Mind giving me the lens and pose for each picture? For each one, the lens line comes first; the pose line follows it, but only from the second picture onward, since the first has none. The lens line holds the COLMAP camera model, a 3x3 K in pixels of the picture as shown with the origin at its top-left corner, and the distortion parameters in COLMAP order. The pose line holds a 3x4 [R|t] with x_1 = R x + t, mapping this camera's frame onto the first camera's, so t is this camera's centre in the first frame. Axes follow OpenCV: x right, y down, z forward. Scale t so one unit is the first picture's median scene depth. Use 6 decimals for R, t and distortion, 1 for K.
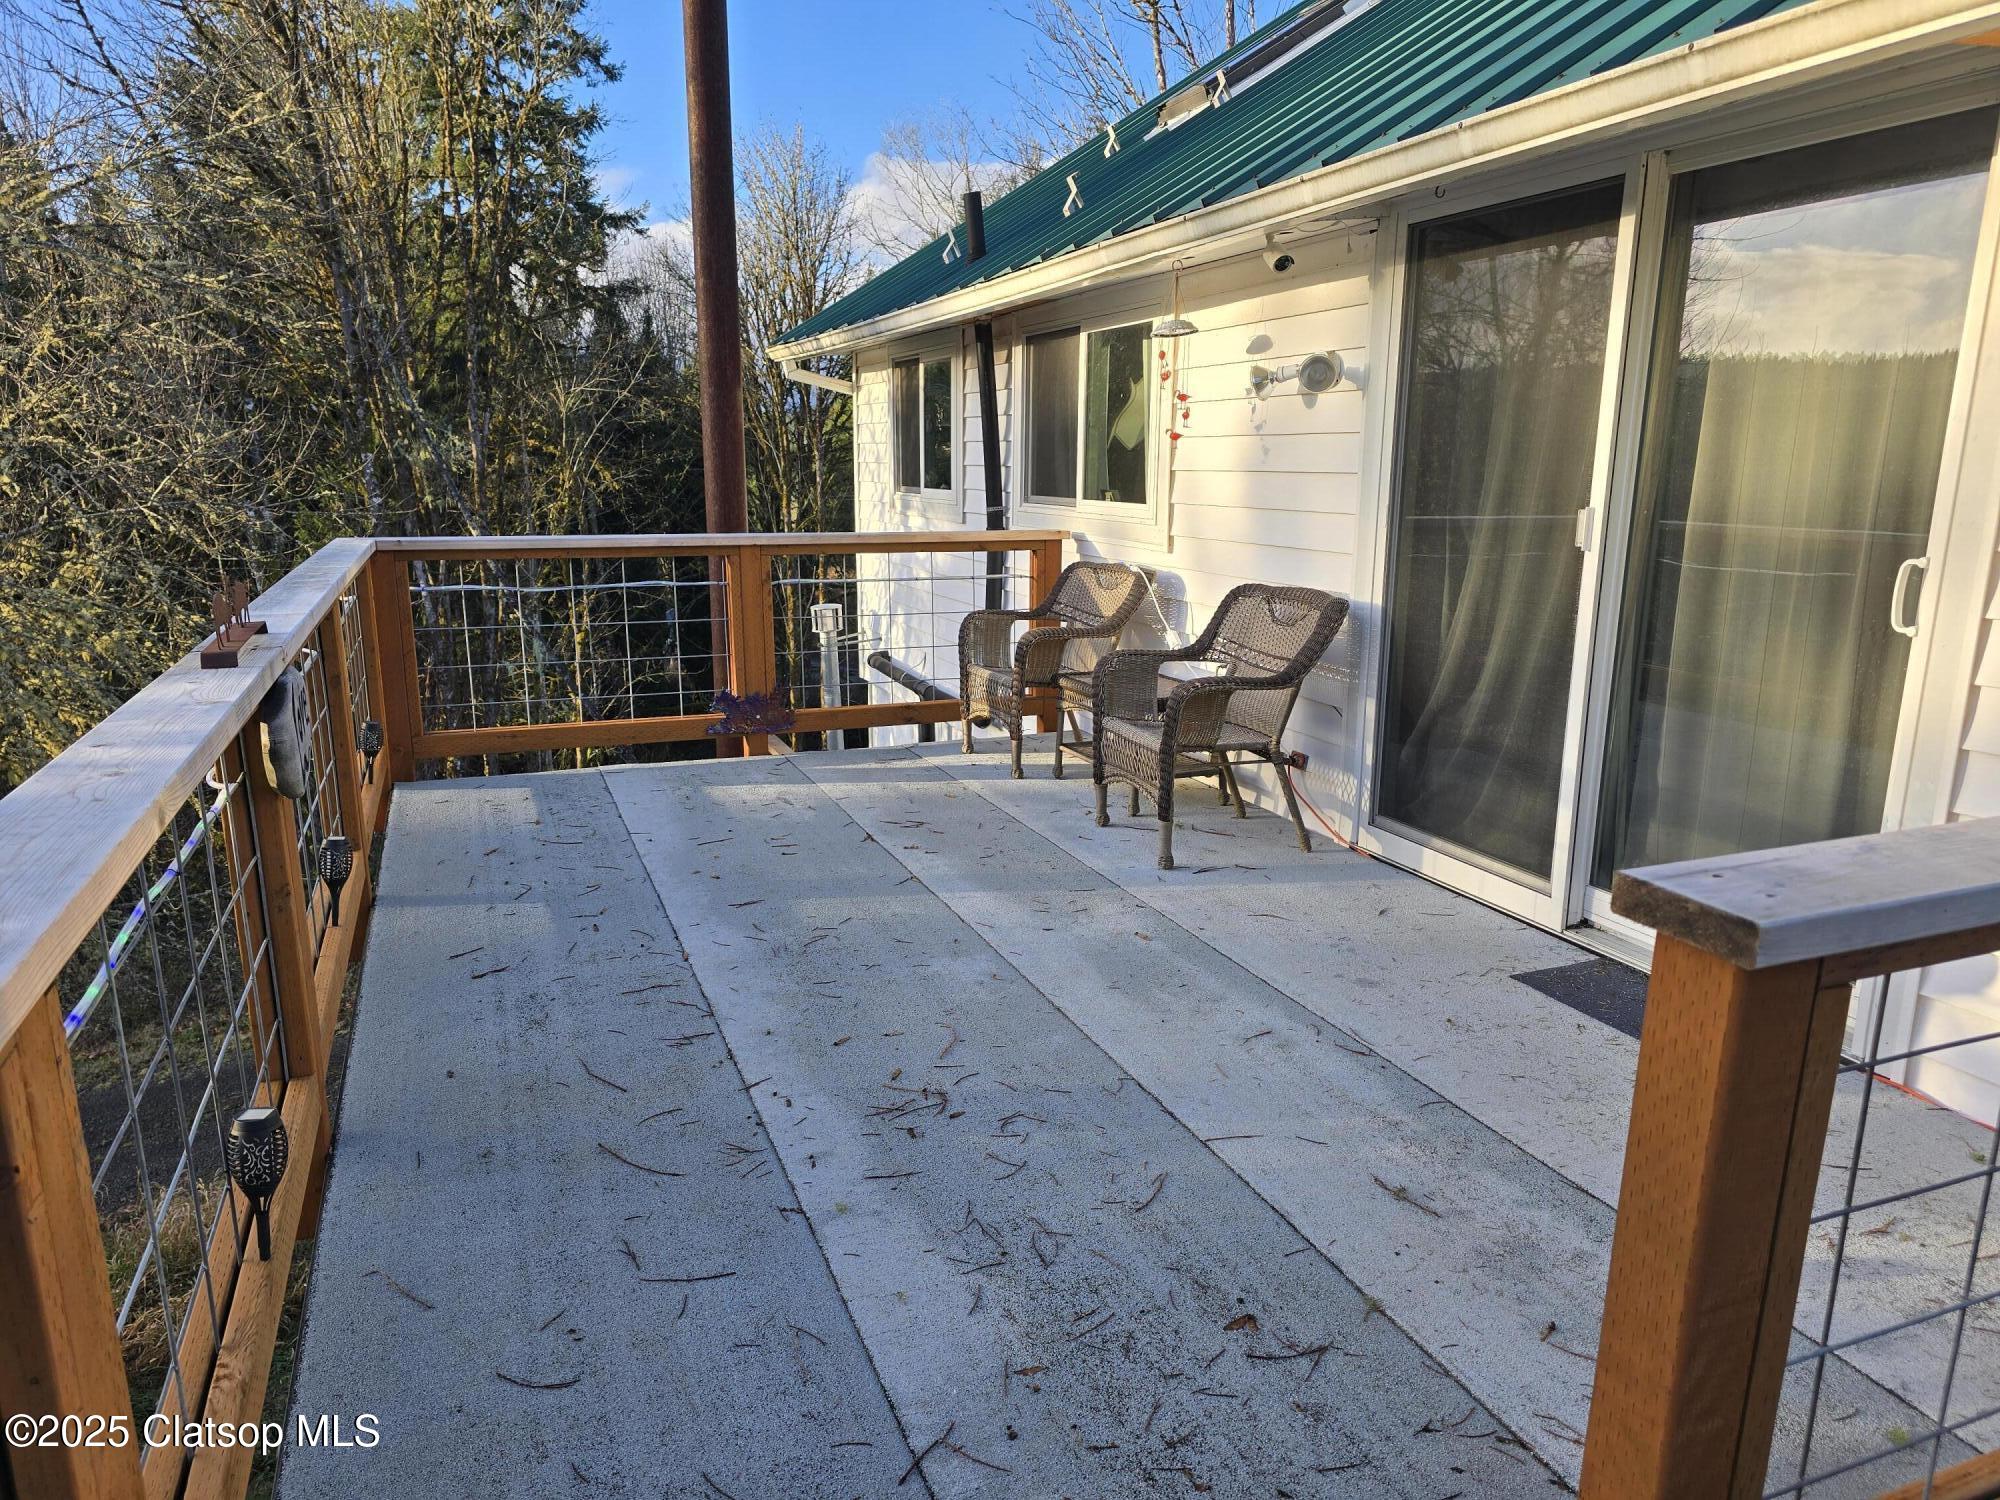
lens RADIAL K [[1267.7, 0, 1000.0], [0, 1267.7, 750.0], [0, 0, 1]] dist [0.002999, 0.000100]
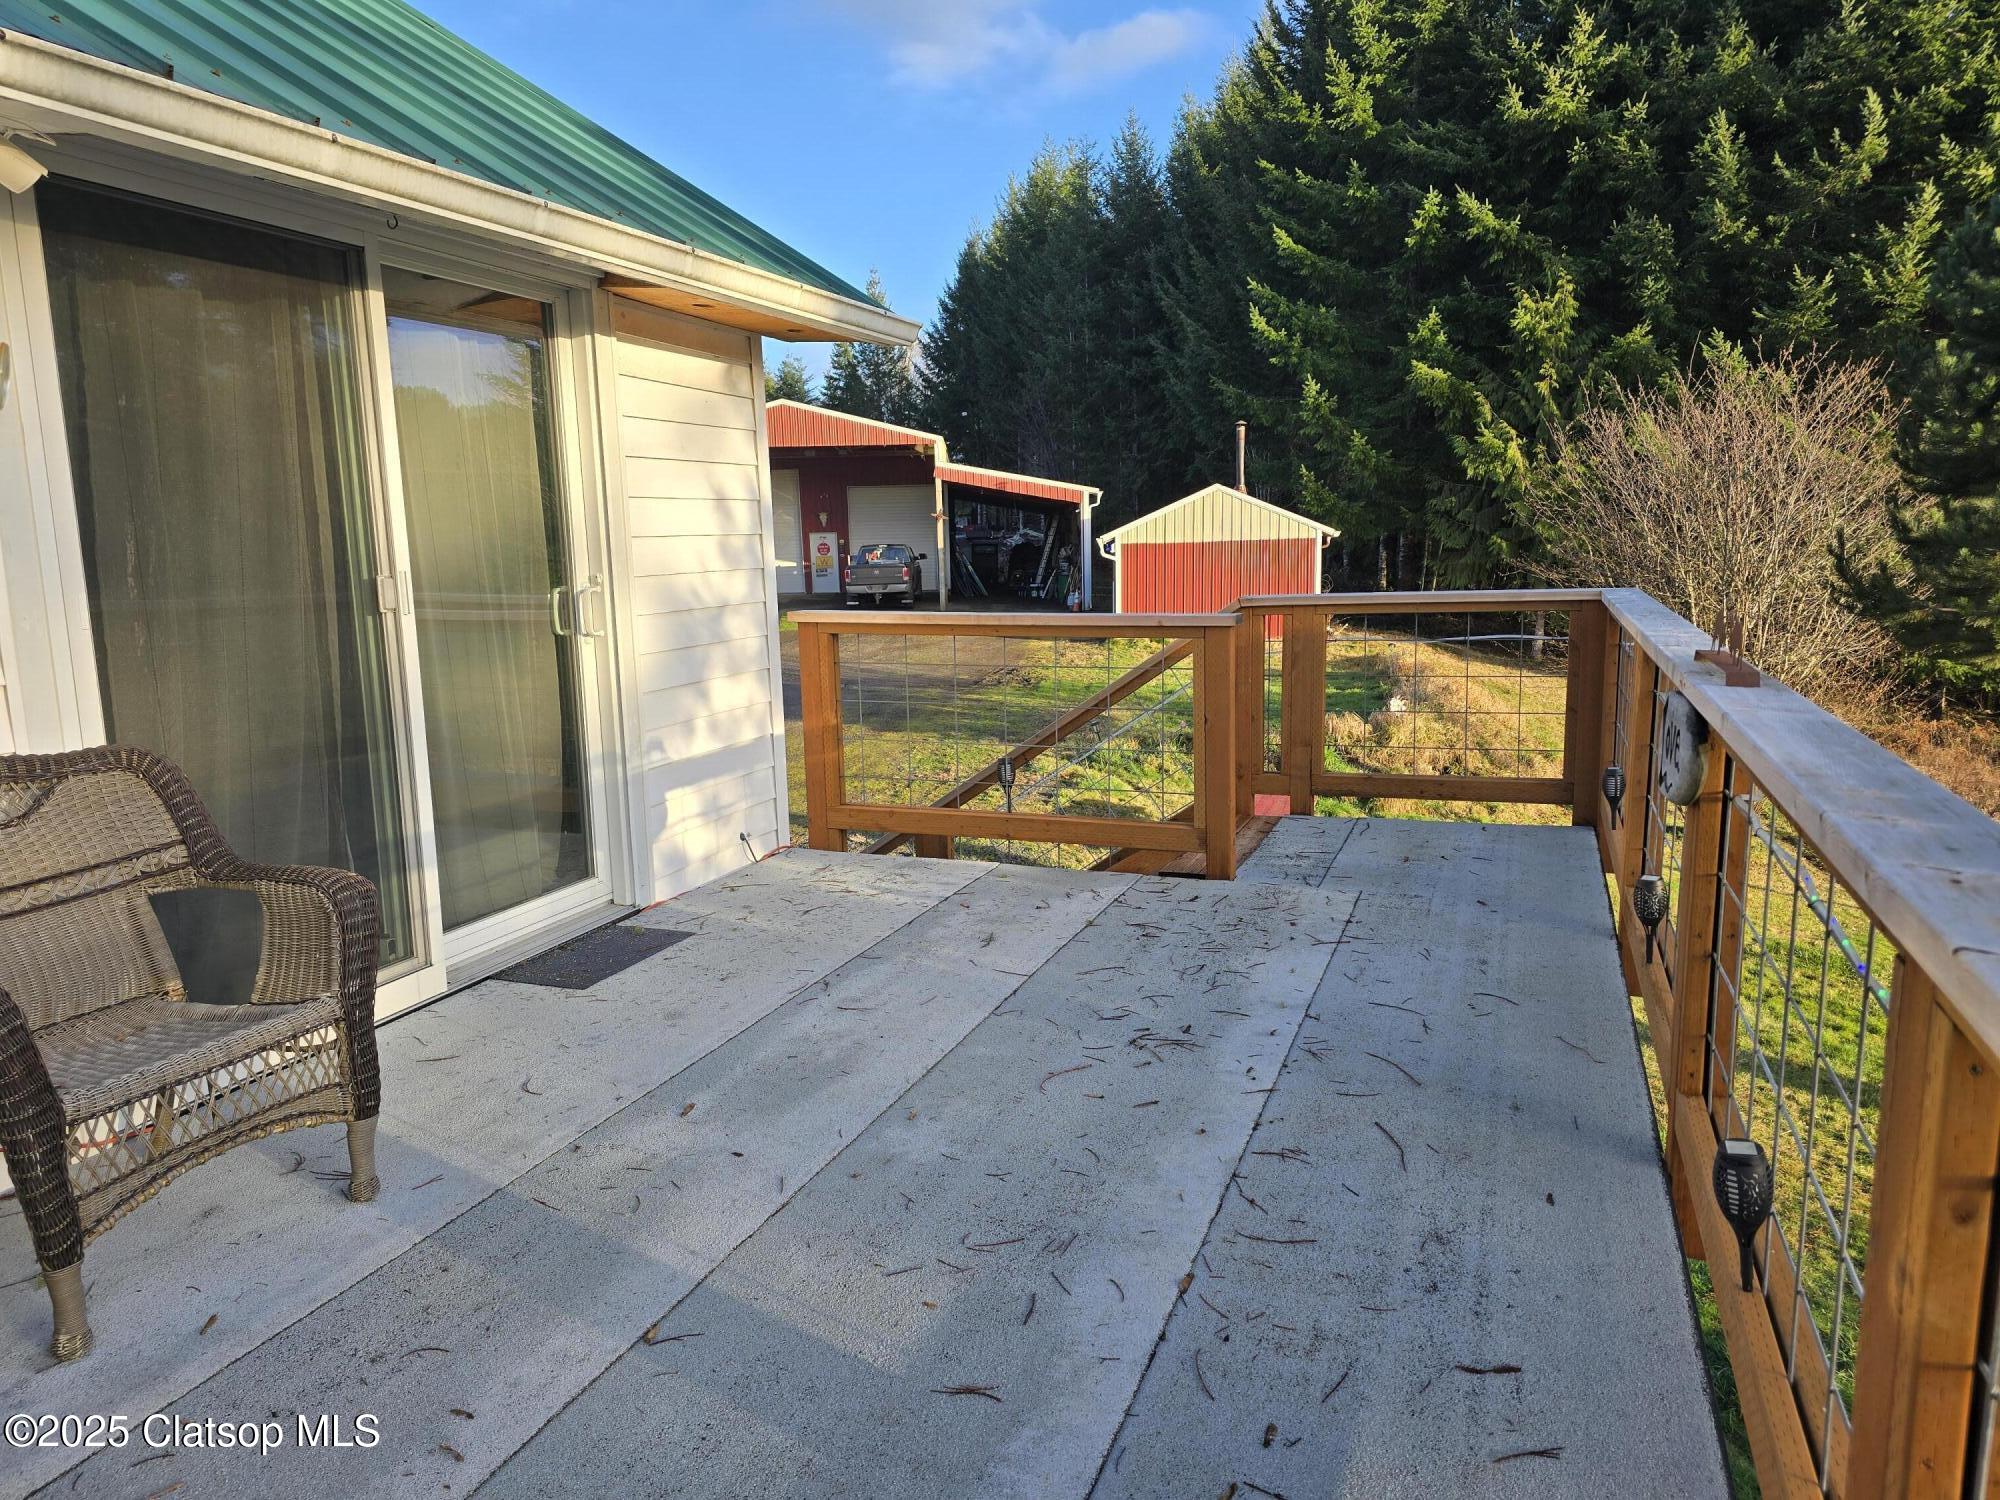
lens RADIAL K [[1367.5, 0, 1000.0], [0, 1367.5, 750.0], [0, 0, 1]] dist [-0.026591, -0.003217]
pose [[-0.727237, -0.099229, 0.679176, -0.665703], [0.171593, 0.931793, 0.319872, -0.342656], [-0.664592, 0.349165, -0.660607, 1.538447]]
